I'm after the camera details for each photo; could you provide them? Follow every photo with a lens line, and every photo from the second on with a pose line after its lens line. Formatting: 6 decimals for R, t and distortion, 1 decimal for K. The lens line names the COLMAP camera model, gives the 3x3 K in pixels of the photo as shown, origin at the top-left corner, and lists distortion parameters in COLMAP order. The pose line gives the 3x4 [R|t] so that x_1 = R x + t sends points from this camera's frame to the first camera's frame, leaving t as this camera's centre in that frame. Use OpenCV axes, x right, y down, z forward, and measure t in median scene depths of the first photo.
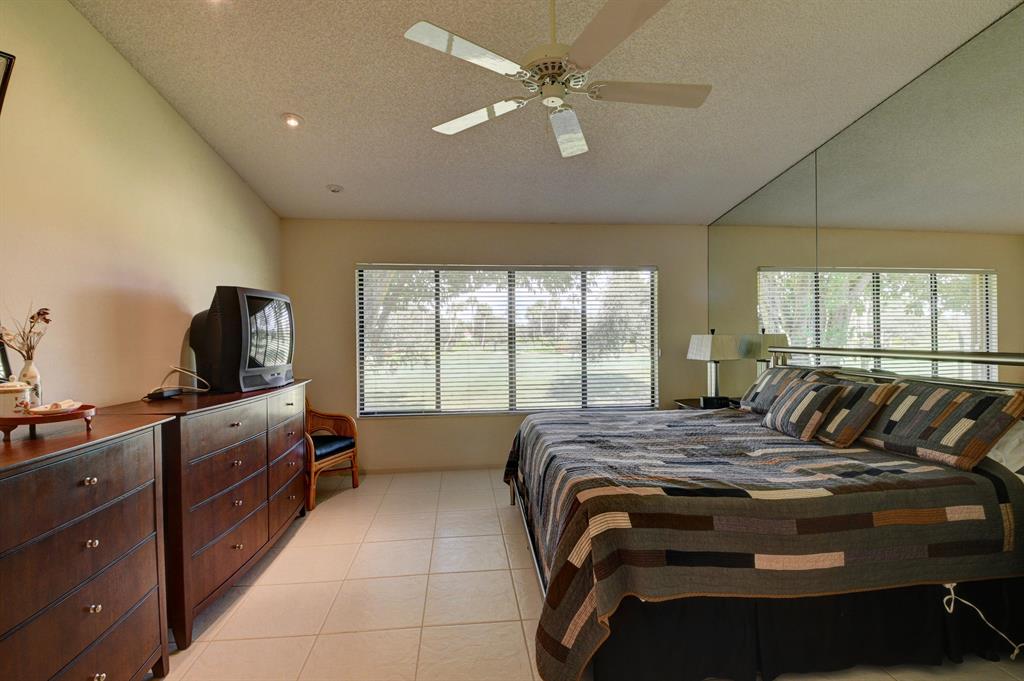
lens RADIAL K [[450.1, 0, 510.6], [0, 450.1, 341.0], [0, 0, 1]] dist [0.017423, -0.025472]
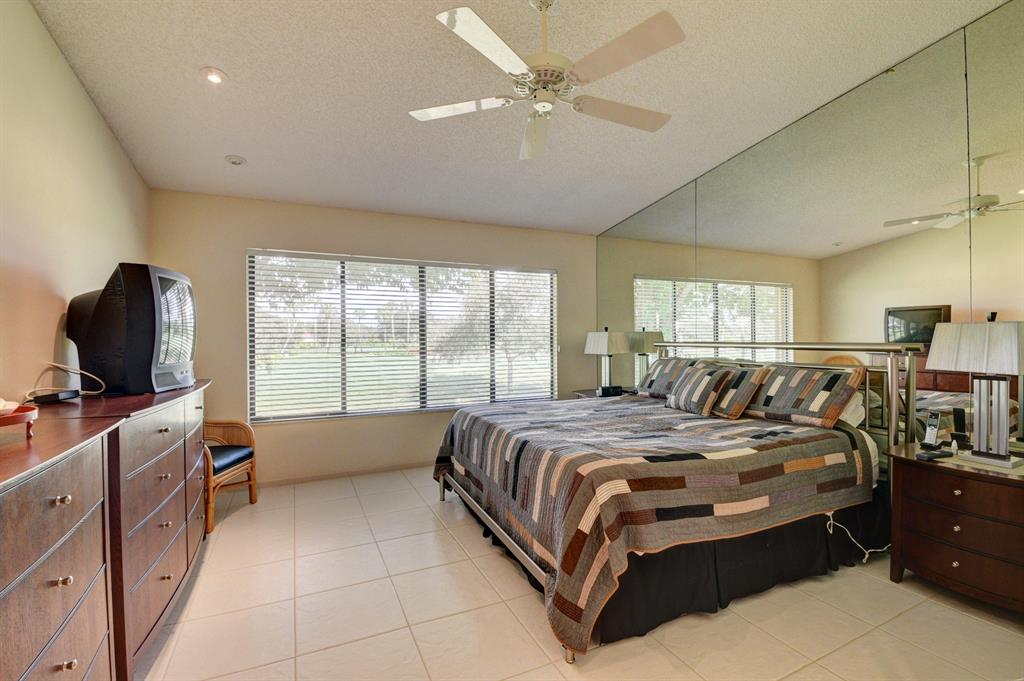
lens RADIAL K [[450.1, 0, 510.6], [0, 450.1, 341.0], [0, 0, 1]] dist [0.017423, -0.025472]
pose [[0.946824, 0.000546, 0.321753, -0.242634], [0.001007, 0.999989, -0.004658, 0.023048], [-0.321752, 0.004735, 0.946812, 0.010514]]
